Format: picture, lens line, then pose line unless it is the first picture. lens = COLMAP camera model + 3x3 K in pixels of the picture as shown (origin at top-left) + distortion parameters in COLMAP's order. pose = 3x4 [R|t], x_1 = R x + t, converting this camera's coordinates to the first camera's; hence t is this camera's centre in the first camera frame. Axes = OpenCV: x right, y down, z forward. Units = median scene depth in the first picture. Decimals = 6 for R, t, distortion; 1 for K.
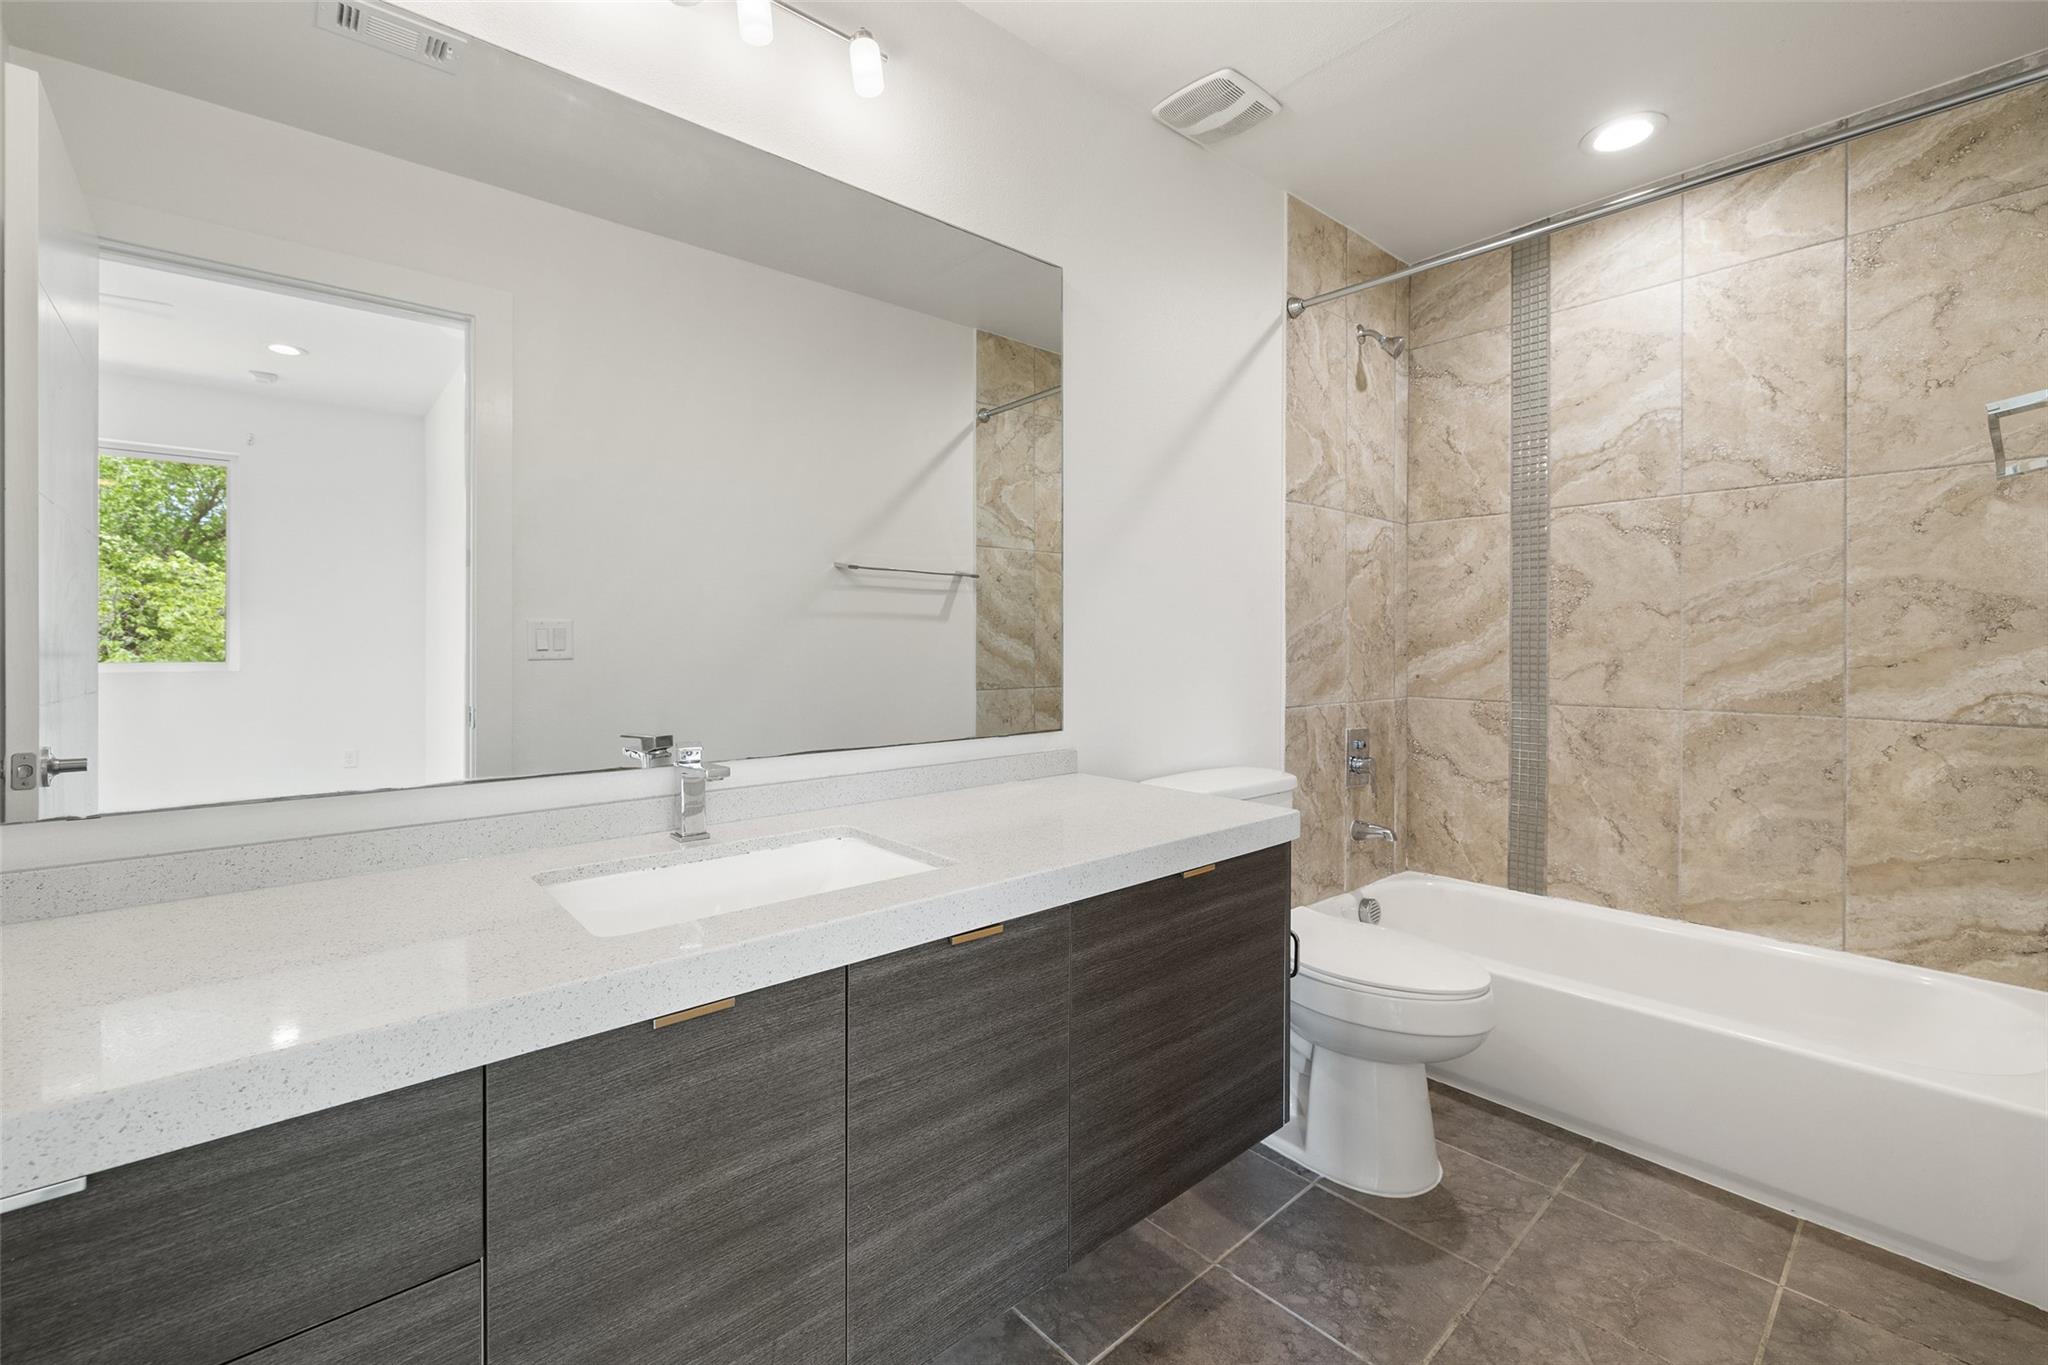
lens RADIAL K [[867.6, 0, 1021.3], [0, 867.6, 669.7], [0, 0, 1]] dist [-0.000954, -0.000187]
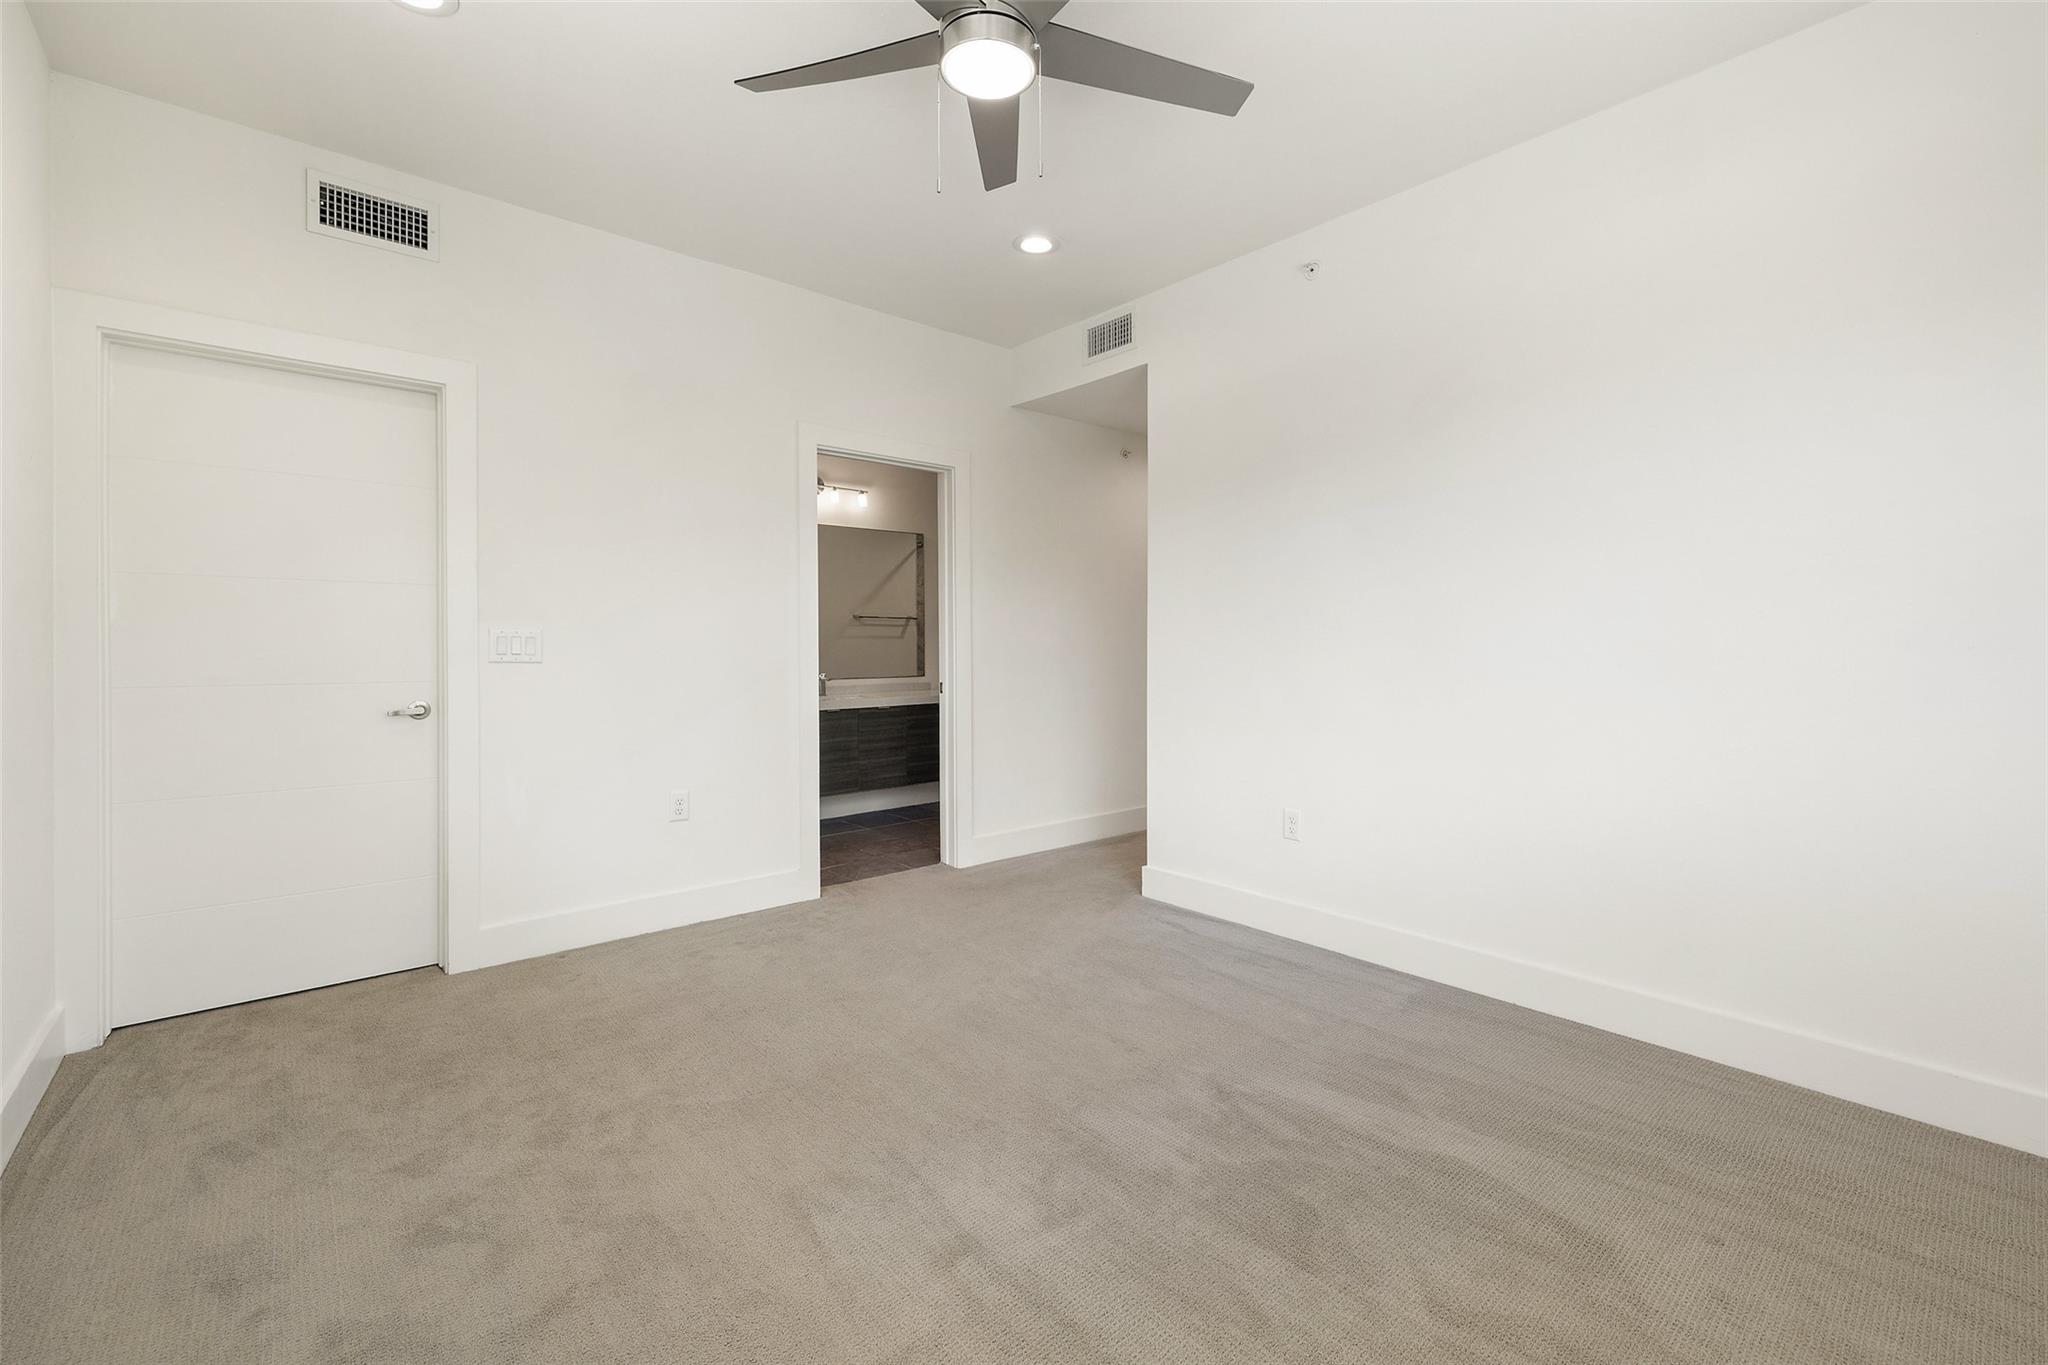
lens RADIAL K [[867.6, 0, 1026.5], [0, 867.6, 672.6], [0, 0, 1]] dist [-0.000954, -0.000187]
pose [[0.999943, -0.005583, -0.009103, 0.272170], [0.005646, 0.999960, 0.006916, 0.018964], [0.009064, -0.006967, 0.999935, -1.334774]]
